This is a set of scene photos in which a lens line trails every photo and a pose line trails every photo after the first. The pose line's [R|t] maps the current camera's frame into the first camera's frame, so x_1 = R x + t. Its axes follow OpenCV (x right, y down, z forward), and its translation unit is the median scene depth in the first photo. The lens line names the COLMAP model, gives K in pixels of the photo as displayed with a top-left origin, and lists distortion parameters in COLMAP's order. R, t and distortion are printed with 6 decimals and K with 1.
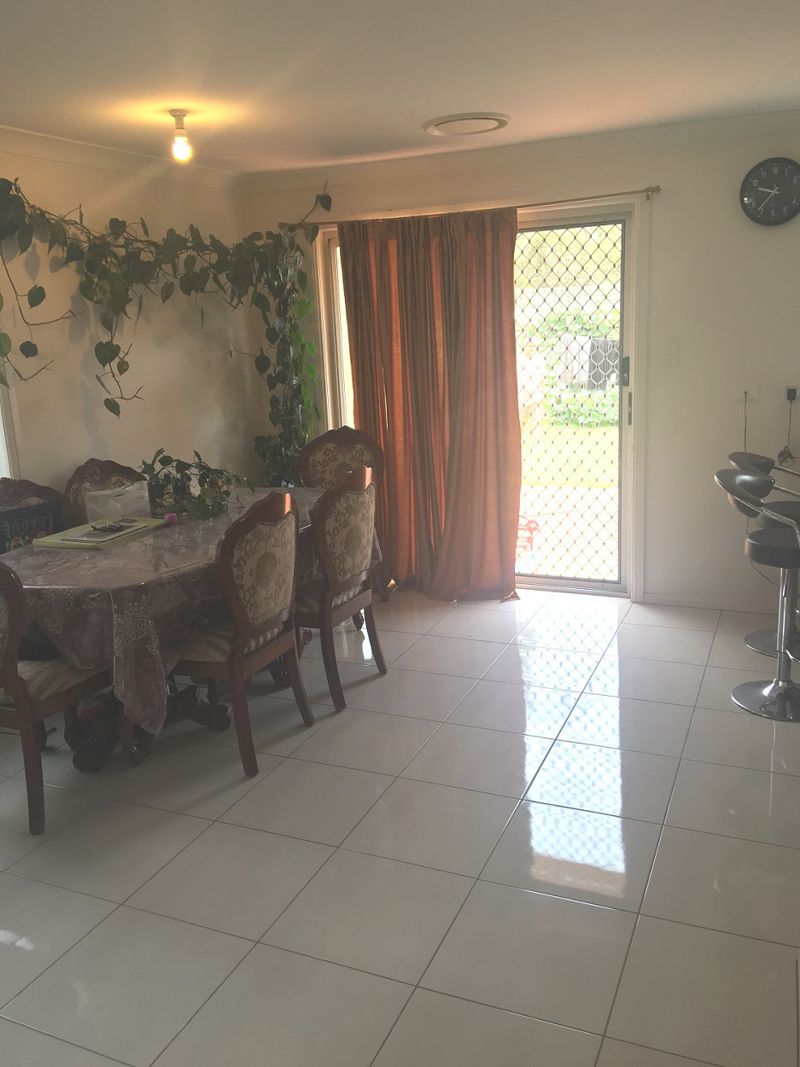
lens RADIAL K [[897.6, 0, 397.3], [0, 897.6, 503.2], [0, 0, 1]] dist [0.082550, -0.120924]
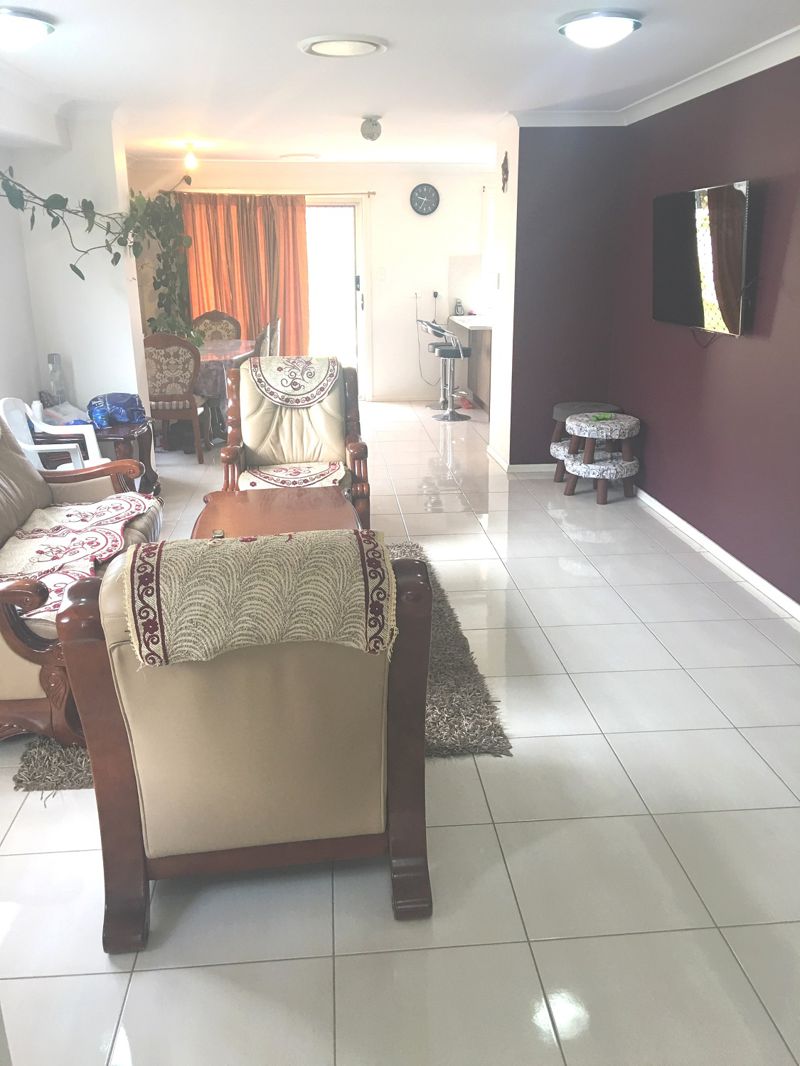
lens RADIAL K [[896.8, 0, 397.3], [0, 896.8, 502.7], [0, 0, 1]] dist [0.082550, -0.120924]
pose [[0.875331, -0.088044, 0.475441, -0.663845], [0.063563, 0.995702, 0.067362, 0.209339], [-0.479329, -0.028744, 0.877165, -0.803293]]
